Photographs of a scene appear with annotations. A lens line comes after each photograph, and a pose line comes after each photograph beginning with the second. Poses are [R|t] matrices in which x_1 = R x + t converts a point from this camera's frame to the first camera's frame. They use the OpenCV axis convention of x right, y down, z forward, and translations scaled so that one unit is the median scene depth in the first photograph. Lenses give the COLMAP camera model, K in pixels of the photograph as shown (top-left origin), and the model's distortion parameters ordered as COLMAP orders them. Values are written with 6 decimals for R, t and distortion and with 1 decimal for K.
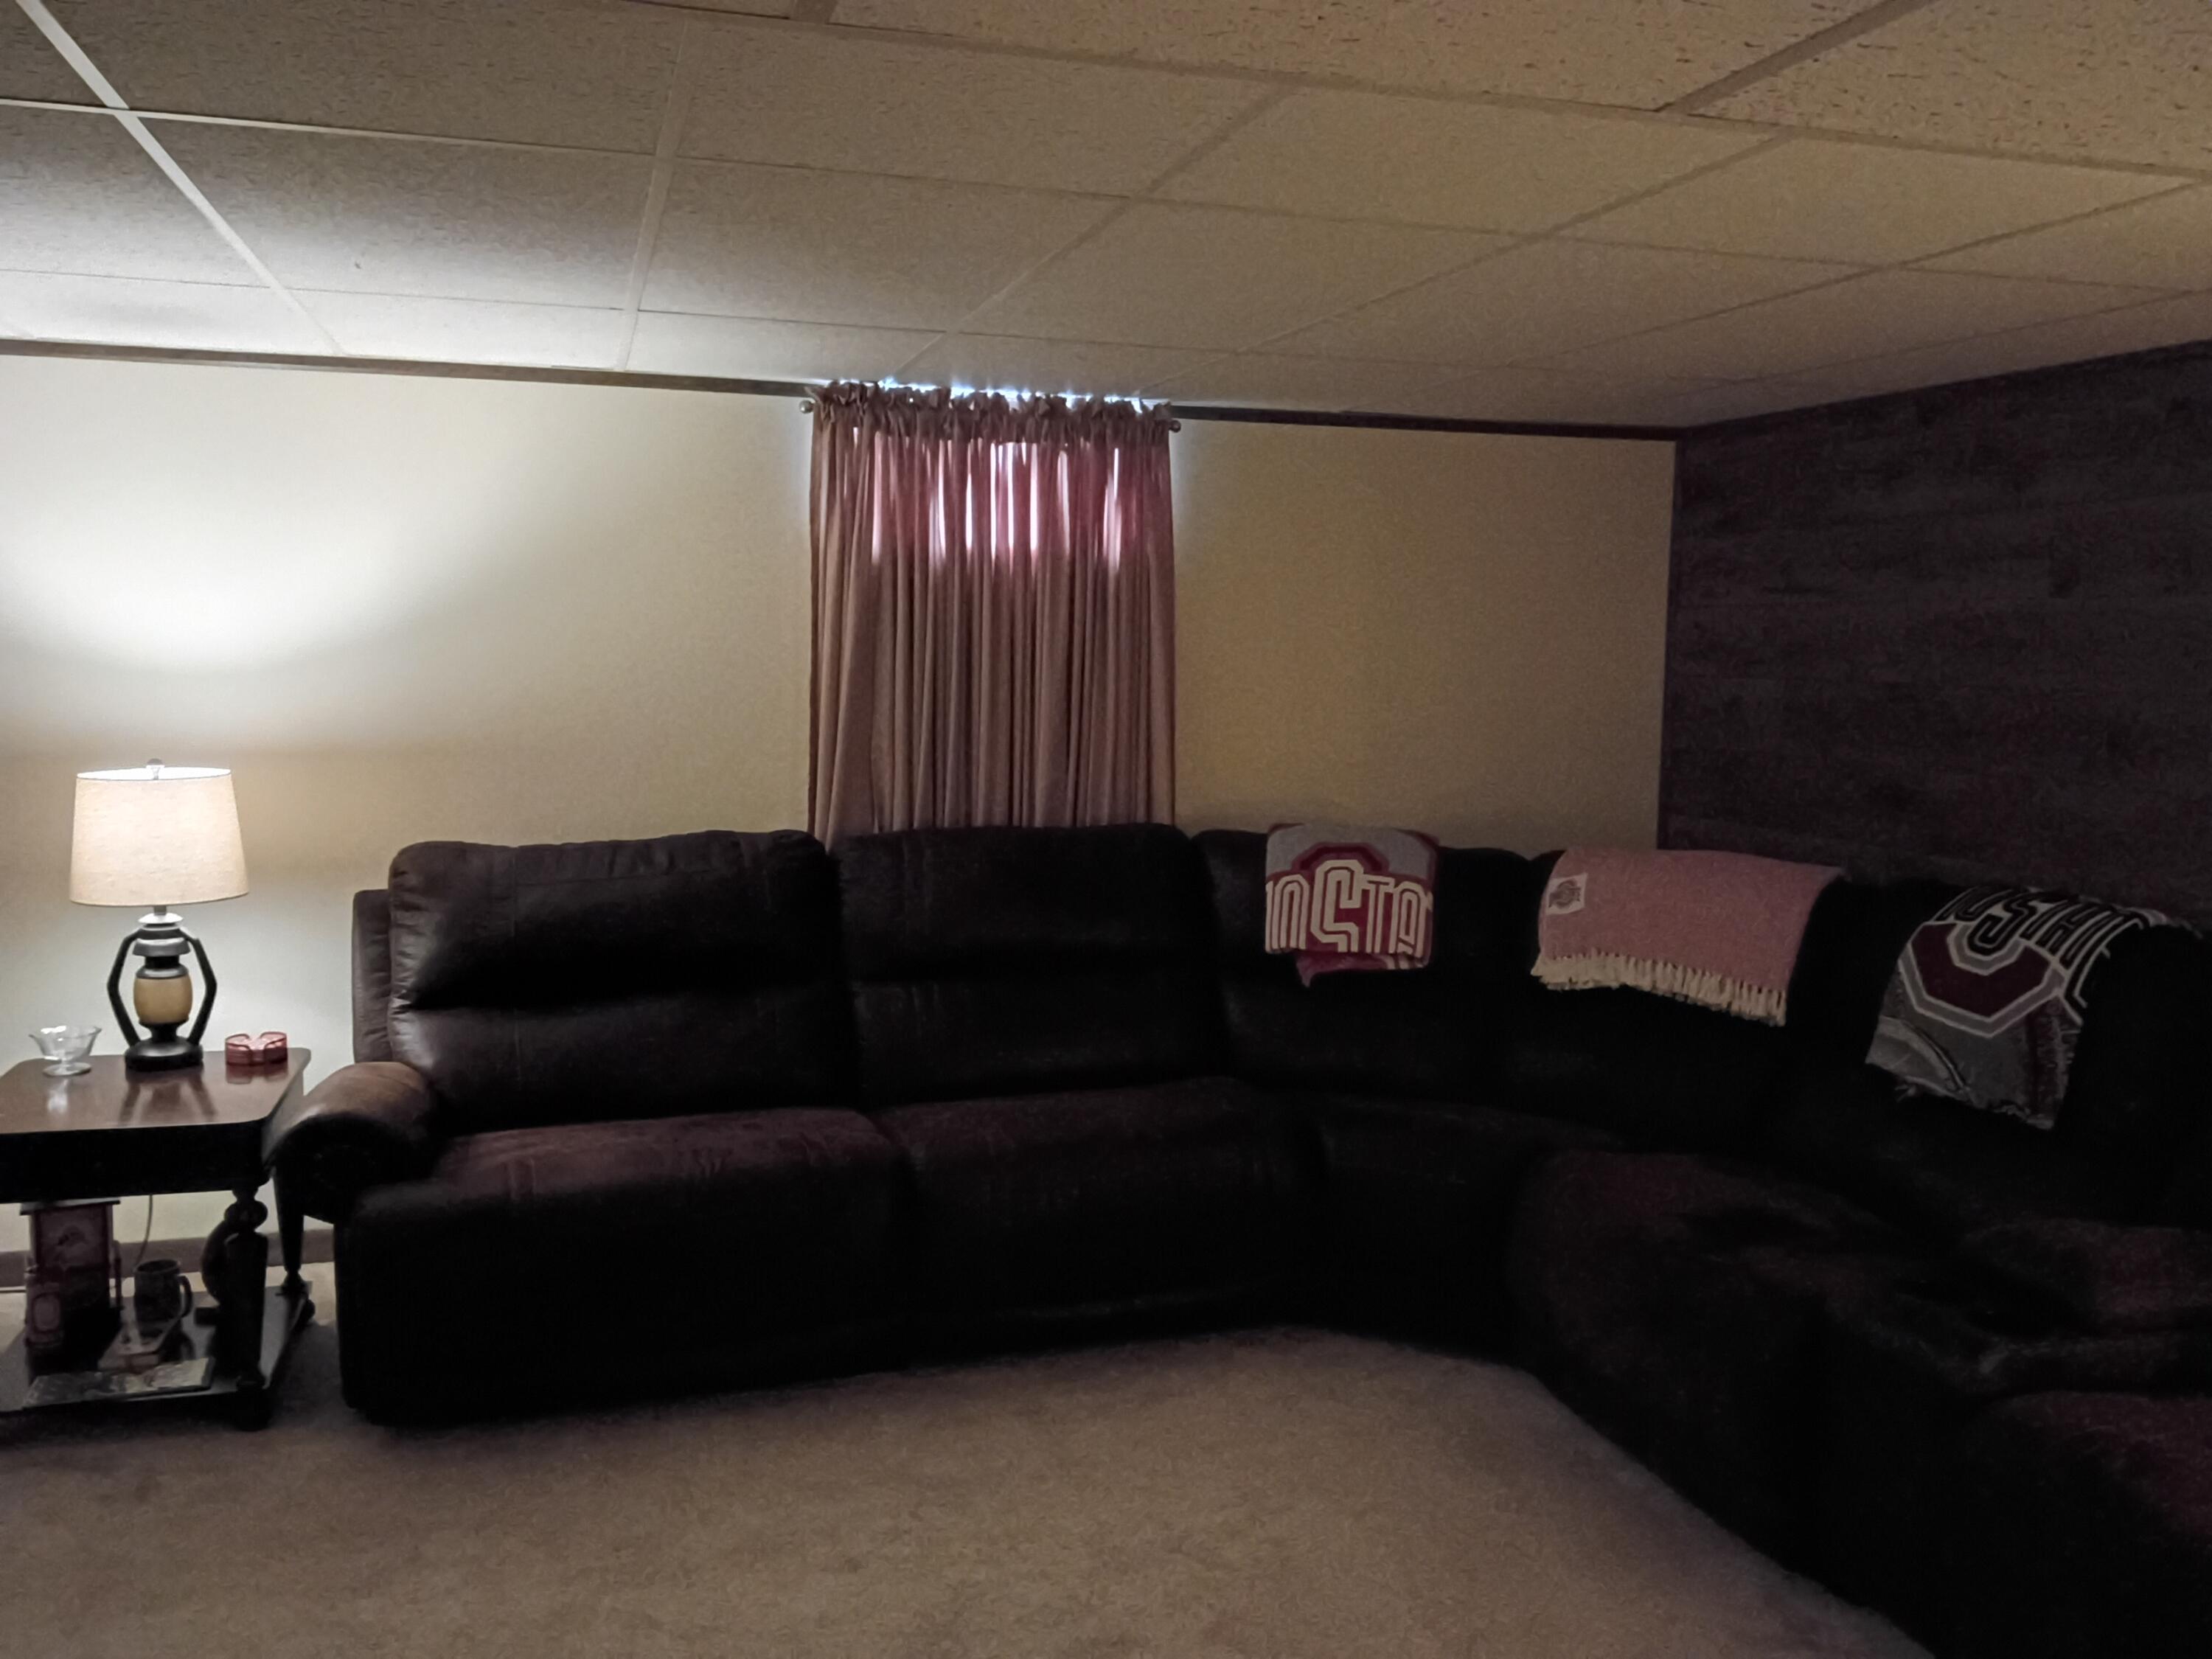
lens RADIAL K [[1805.6, 0, 1102.0], [0, 1805.6, 829.3], [0, 0, 1]] dist [0.063259, -0.111388]
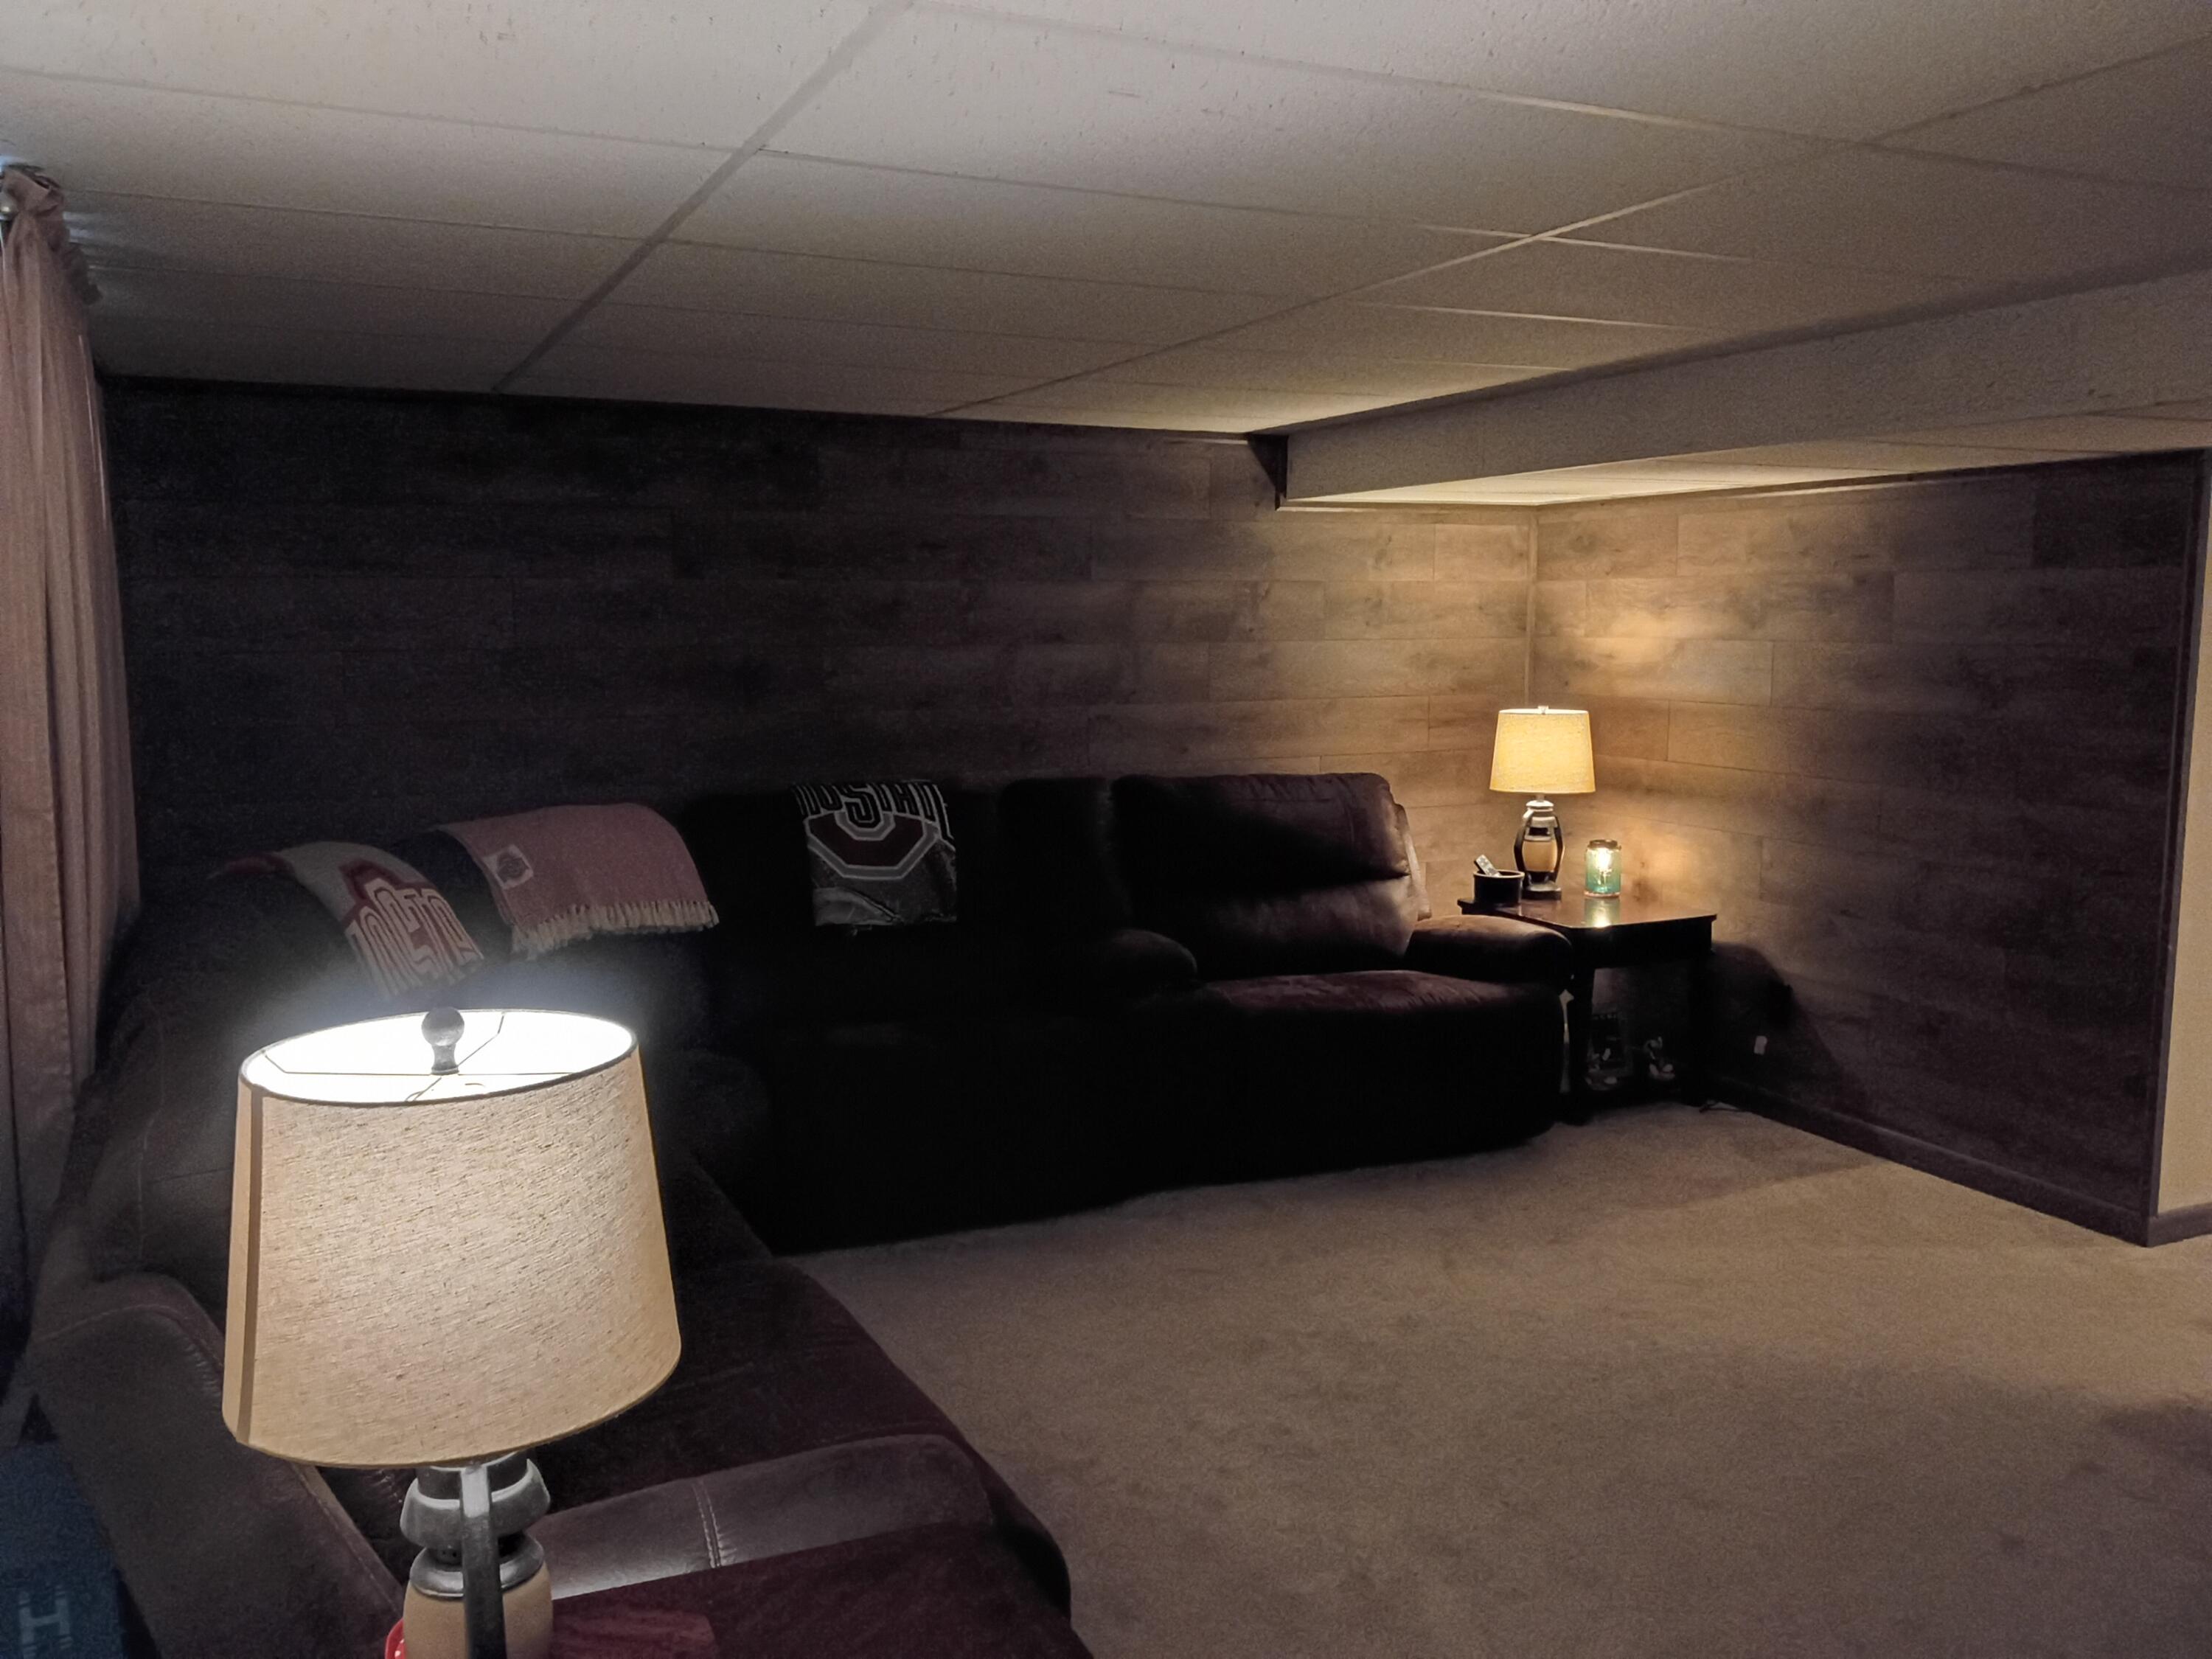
lens RADIAL K [[1805.6, 0, 1101.7], [0, 1805.6, 827.3], [0, 0, 1]] dist [0.063259, -0.111388]
pose [[-0.121737, -0.137590, 0.982980, -0.952058], [0.105277, 0.982969, 0.150627, -0.128578], [-0.986963, 0.121822, -0.105179, 0.957644]]
